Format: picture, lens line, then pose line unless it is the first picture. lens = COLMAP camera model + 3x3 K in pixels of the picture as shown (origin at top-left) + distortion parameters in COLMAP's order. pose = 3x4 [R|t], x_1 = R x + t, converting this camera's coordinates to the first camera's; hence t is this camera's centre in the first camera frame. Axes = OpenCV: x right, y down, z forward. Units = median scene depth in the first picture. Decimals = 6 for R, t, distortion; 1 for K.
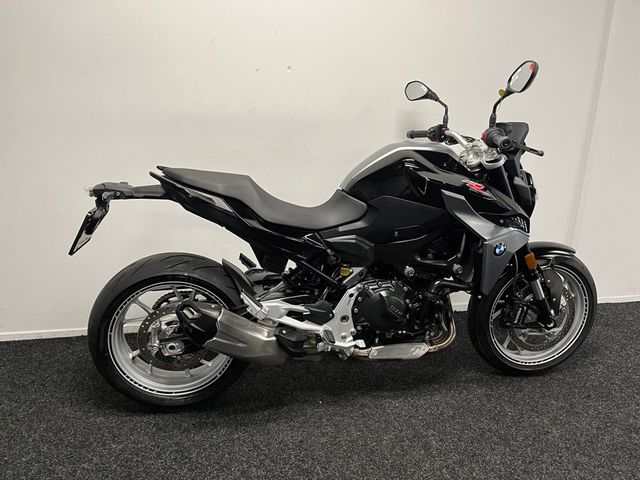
lens RADIAL K [[481.8, 0, 317.7], [0, 481.8, 239.1], [0, 0, 1]] dist [0.092875, -0.129473]
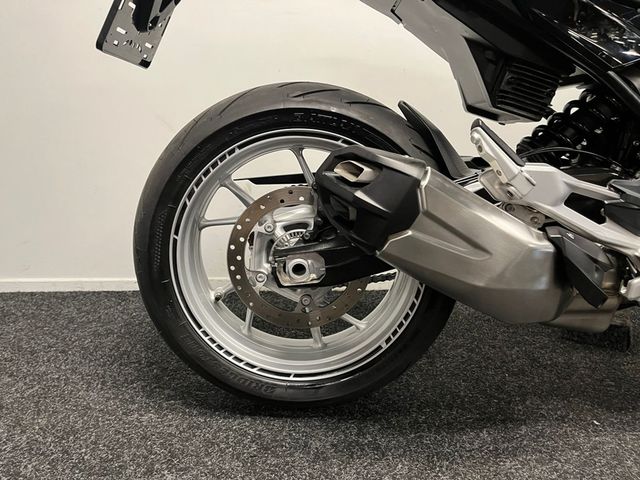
lens RADIAL K [[481.8, 0, 317.8], [0, 481.8, 238.5], [0, 0, 1]] dist [0.092875, -0.129473]
pose [[0.987502, 0.022648, -0.155974, -0.202022], [-0.031676, 0.997948, -0.055641, 0.209709], [0.154394, 0.059887, 0.986193, 0.527642]]
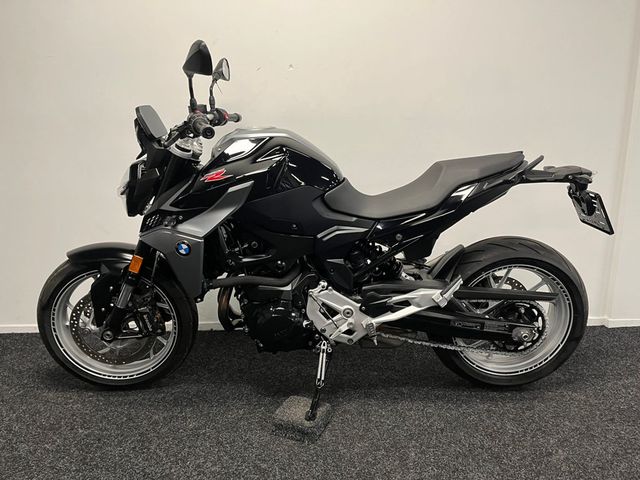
lens RADIAL K [[481.8, 0, 322.1], [0, 481.8, 239.8], [0, 0, 1]] dist [0.092875, -0.129473]
pose [[0.989295, 0.014991, -0.145159, 0.190052], [-0.026100, 0.996847, -0.074929, 0.093858], [0.143578, 0.077916, 0.986567, 0.062882]]
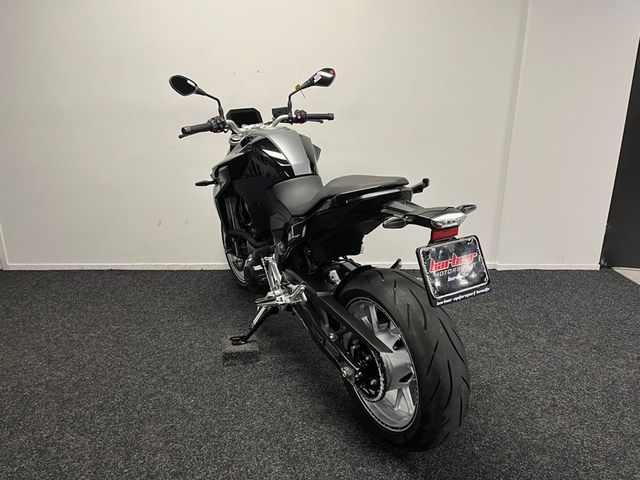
lens RADIAL K [[481.8, 0, 319.3], [0, 481.8, 241.5], [0, 0, 1]] dist [0.092875, -0.129473]
pose [[0.988957, 0.035341, -0.143927, 0.385912], [-0.035763, 0.999360, -0.000344, 0.132356], [0.143823, 0.005487, 0.989588, -0.359117]]
